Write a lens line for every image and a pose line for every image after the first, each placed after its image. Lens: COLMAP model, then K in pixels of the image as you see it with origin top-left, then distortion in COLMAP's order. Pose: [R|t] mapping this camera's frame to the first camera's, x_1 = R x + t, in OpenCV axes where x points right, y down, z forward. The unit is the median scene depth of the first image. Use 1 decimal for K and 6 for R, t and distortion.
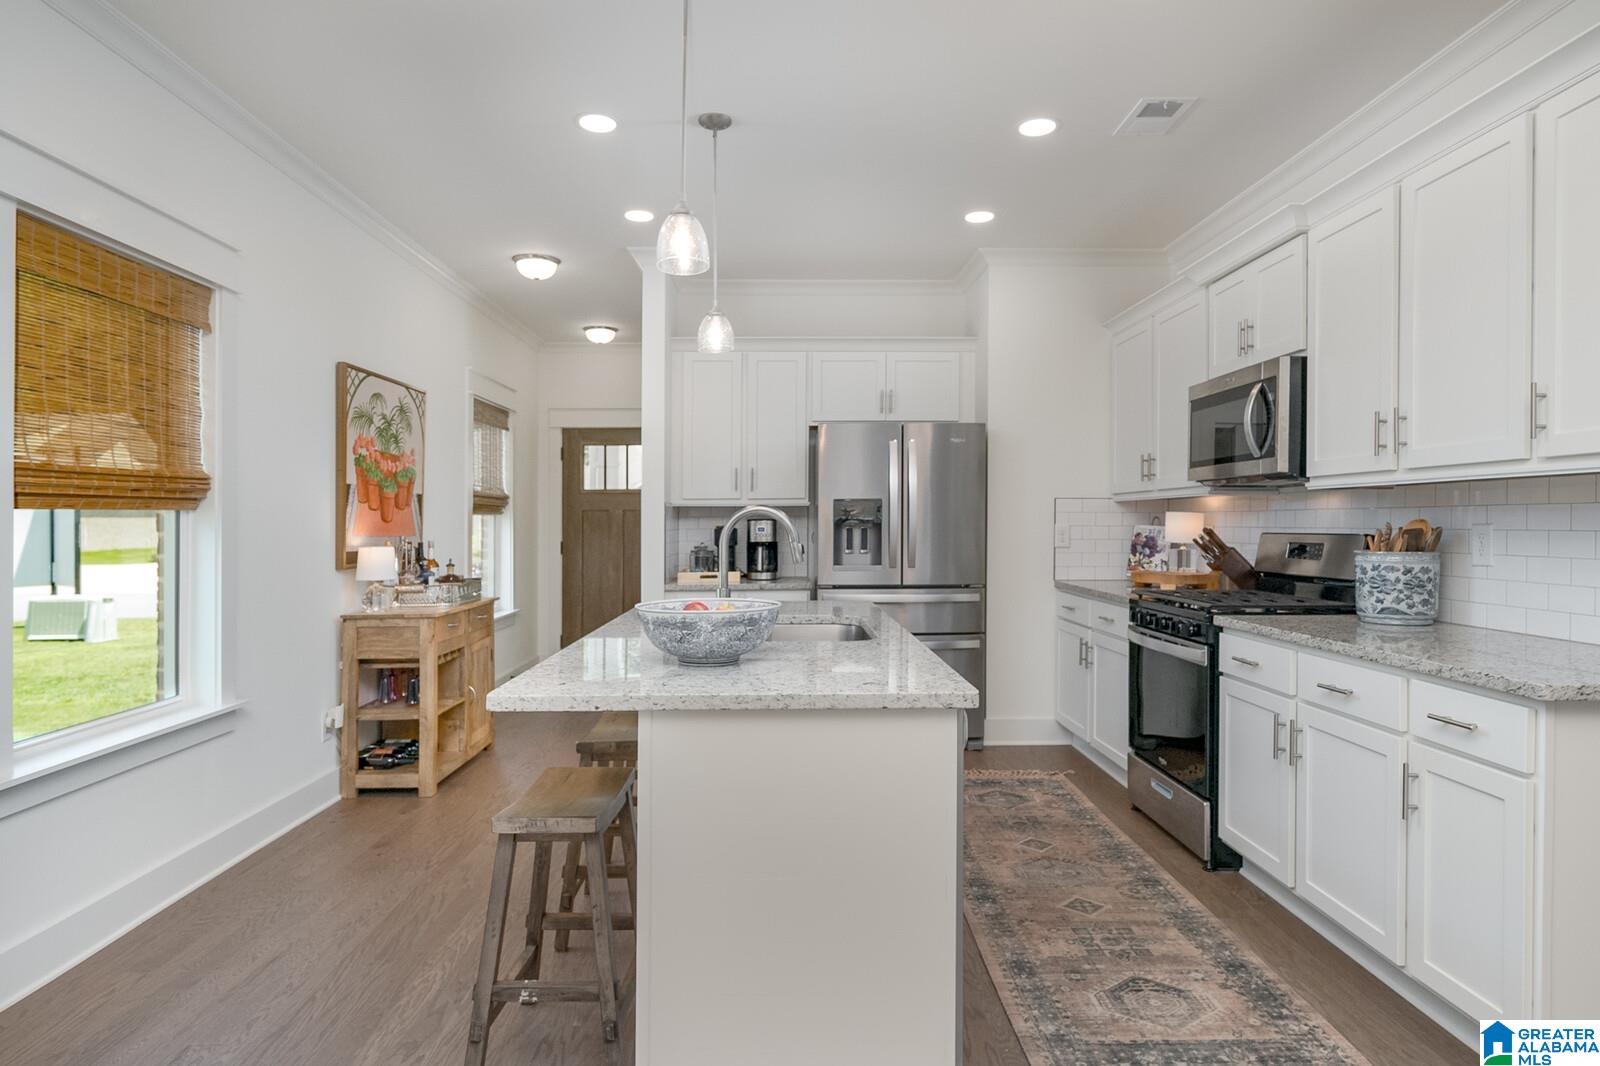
lens RADIAL K [[942.6, 0, 790.3], [0, 942.6, 561.7], [0, 0, 1]] dist [-0.001244, -0.002398]
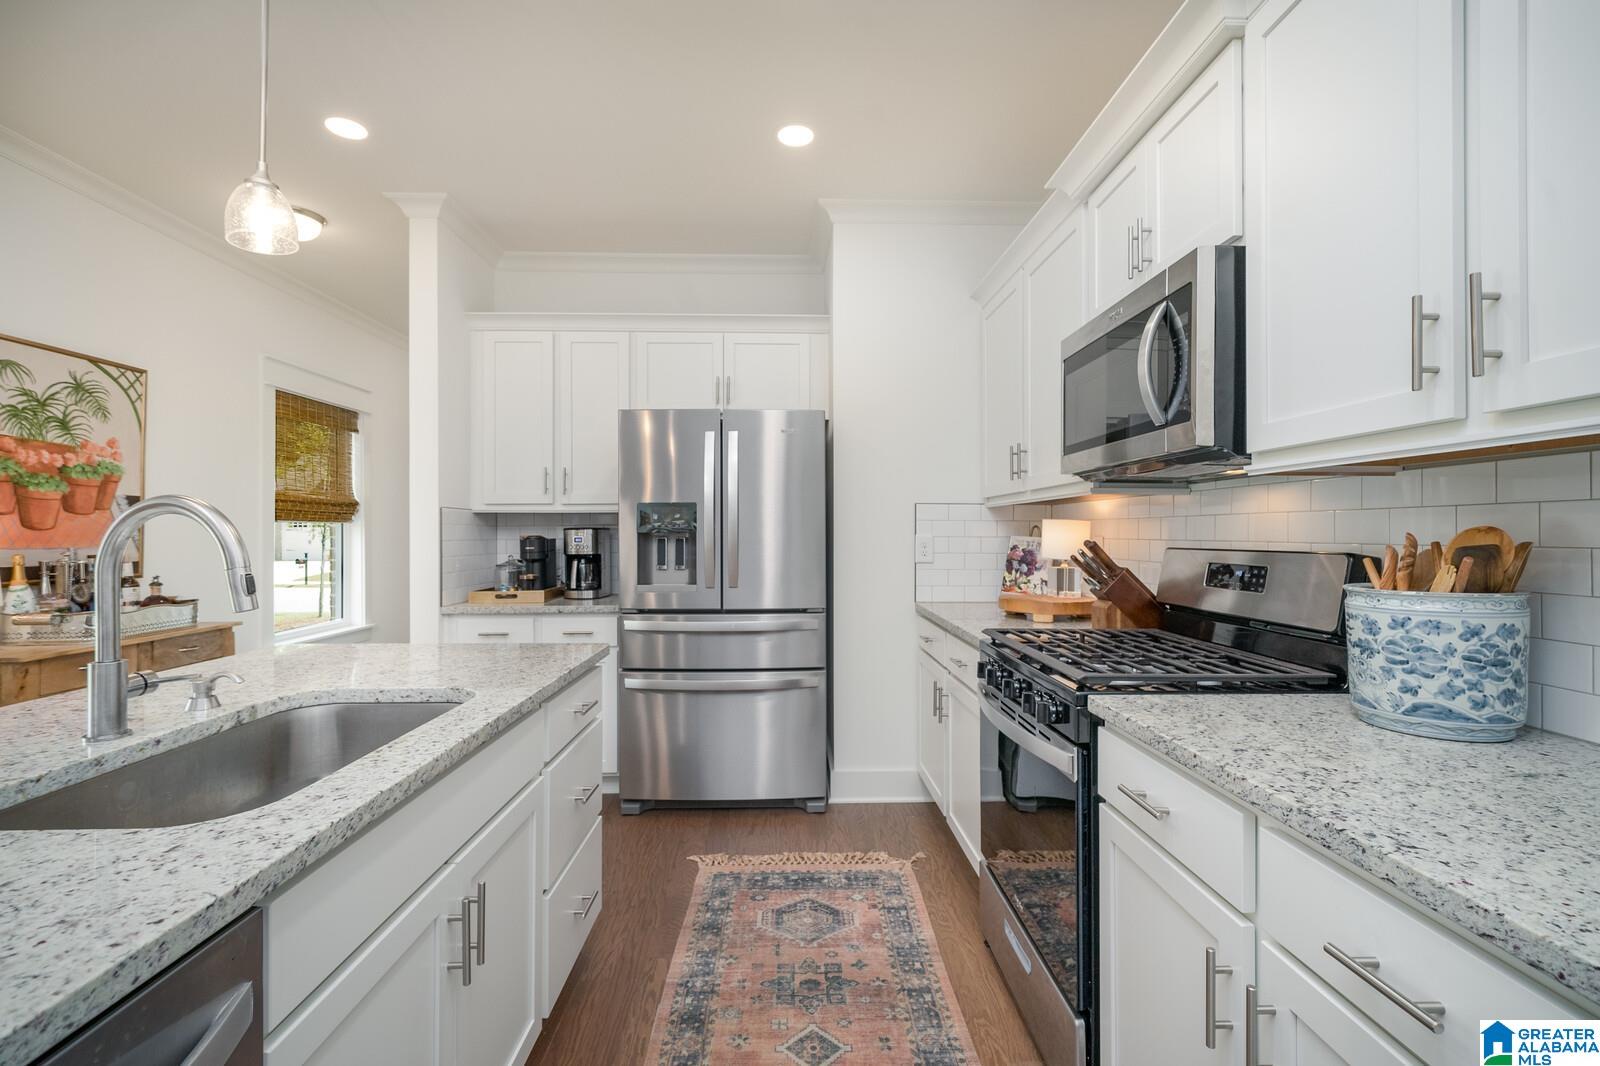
lens RADIAL K [[746.4, 0, 794.6], [0, 746.4, 542.0], [0, 0, 1]] dist [-0.000782, 0.000607]
pose [[0.999965, 0.002338, 0.007992, 0.216617], [-0.002105, 0.999577, -0.029013, -0.018027], [-0.008056, 0.028995, 0.999547, 0.442221]]
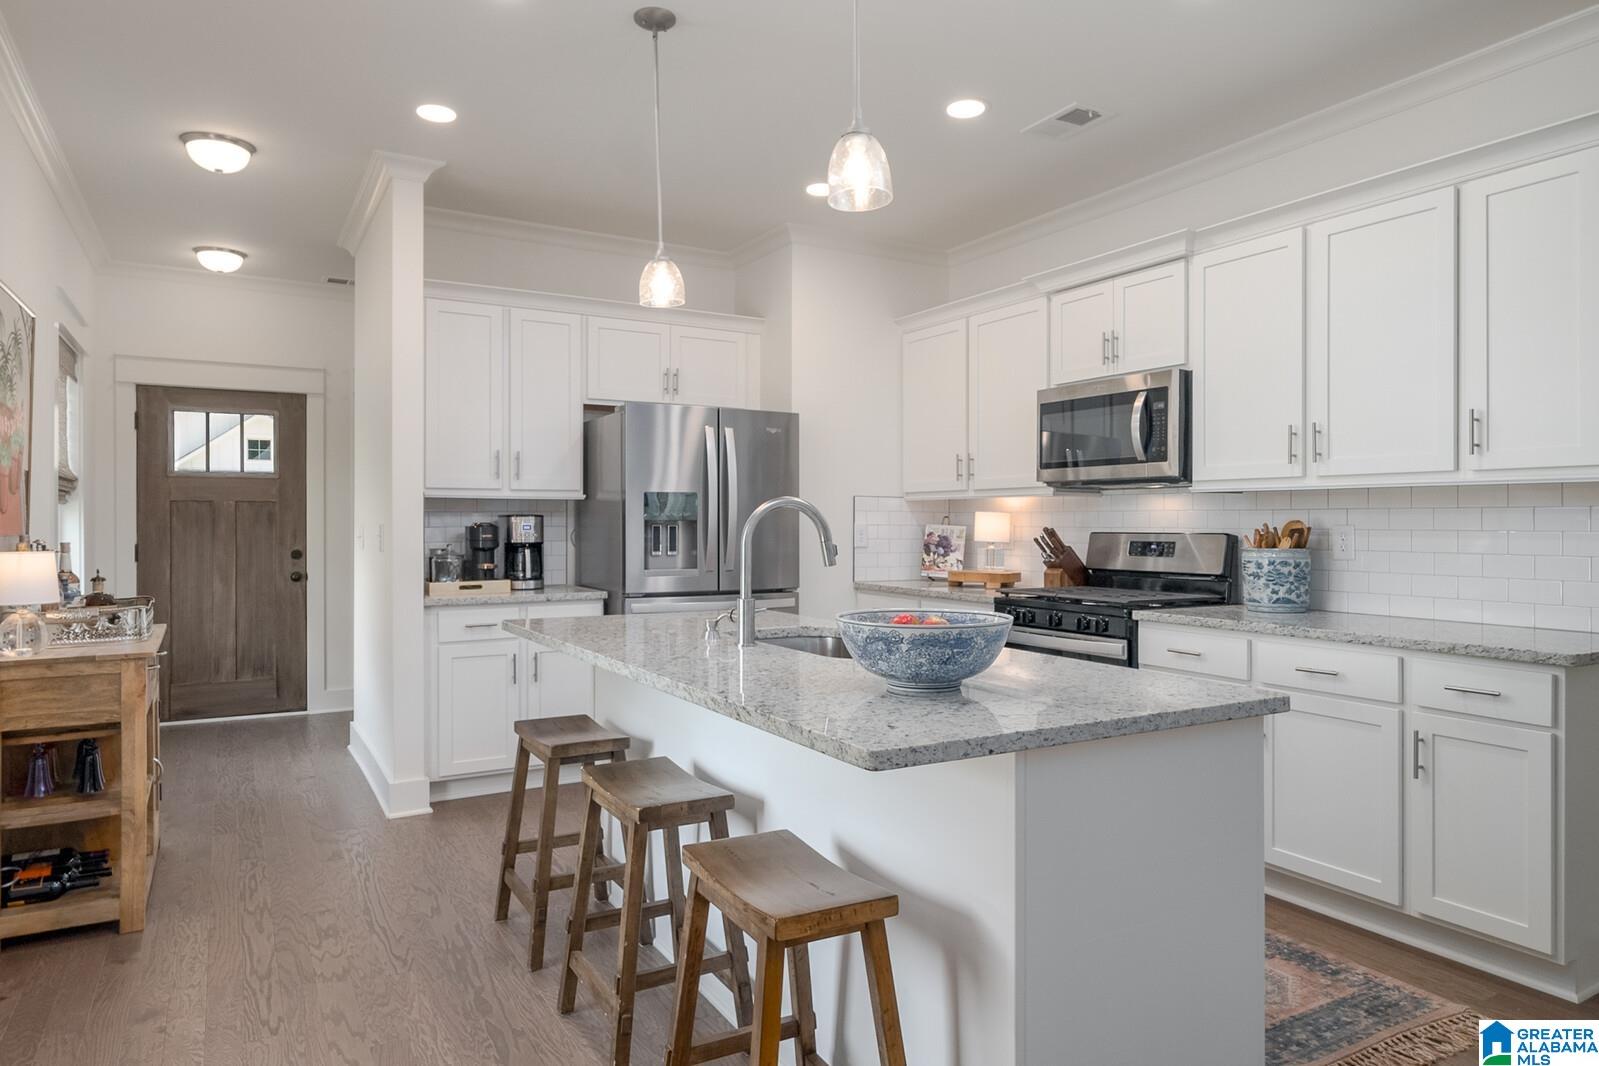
lens RADIAL K [[1020.1, 0, 819.1], [0, 1020.1, 562.9], [0, 0, 1]] dist [0.003797, -0.006929]
pose [[0.868979, -0.012949, 0.494680, -0.335199], [0.013862, 0.999902, 0.001823, -0.002526], [-0.494655, 0.005273, 0.869073, 0.149336]]
